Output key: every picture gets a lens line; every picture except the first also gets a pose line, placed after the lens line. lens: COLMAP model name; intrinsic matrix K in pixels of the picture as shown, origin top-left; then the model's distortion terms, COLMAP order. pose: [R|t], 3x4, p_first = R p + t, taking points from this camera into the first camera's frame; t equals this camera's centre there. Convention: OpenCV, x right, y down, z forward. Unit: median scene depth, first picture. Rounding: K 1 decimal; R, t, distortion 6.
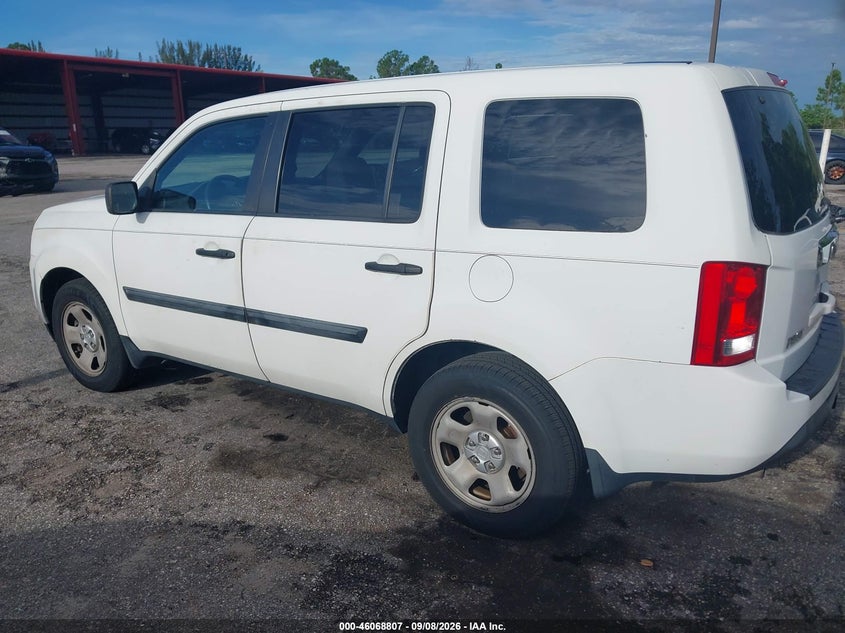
lens RADIAL K [[694.6, 0, 428.5], [0, 694.6, 317.8], [0, 0, 1]] dist [0.000842, -0.015353]
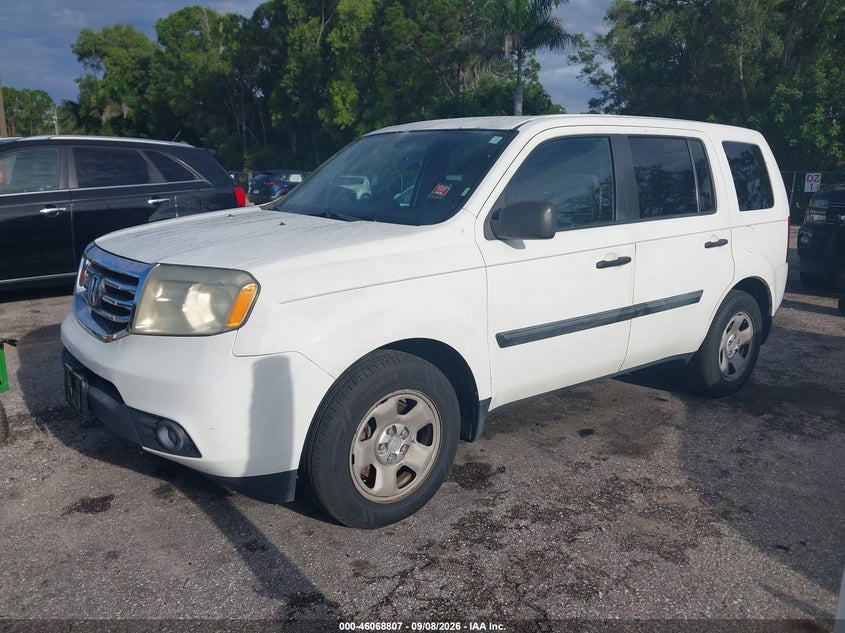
lens RADIAL K [[694.6, 0, 428.5], [0, 694.6, 317.8], [0, 0, 1]] dist [0.000842, -0.015353]
pose [[0.268350, -0.187247, 0.944948, -1.559170], [0.237240, 0.963561, 0.123563, -0.233492], [-0.933652, 0.191022, 0.302994, 1.065259]]
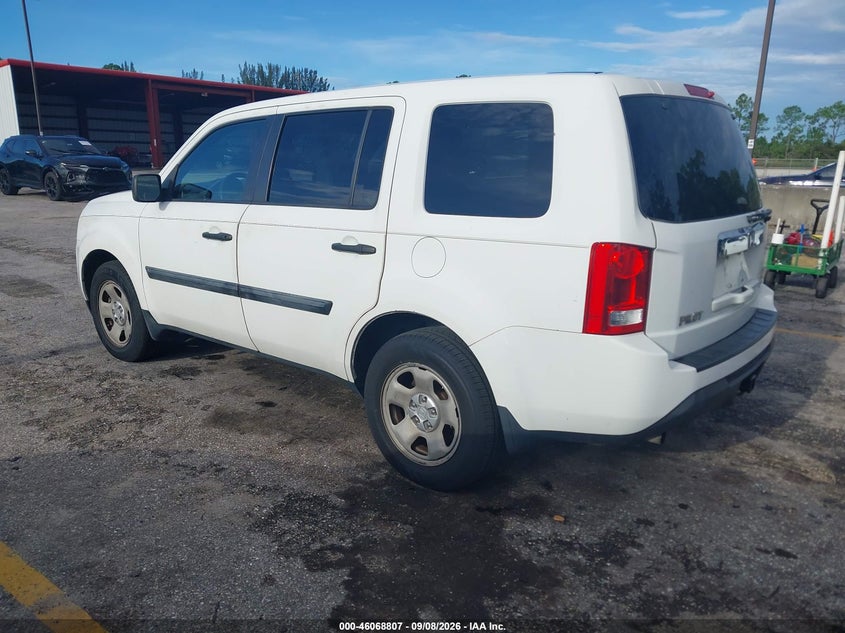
lens RADIAL K [[694.6, 0, 428.5], [0, 694.6, 317.8], [0, 0, 1]] dist [0.000842, -0.015353]
pose [[0.994737, 0.045087, -0.092003, 0.169850], [-0.048059, 0.998383, -0.030353, 0.066714], [0.090486, 0.034615, 0.995296, -0.120508]]
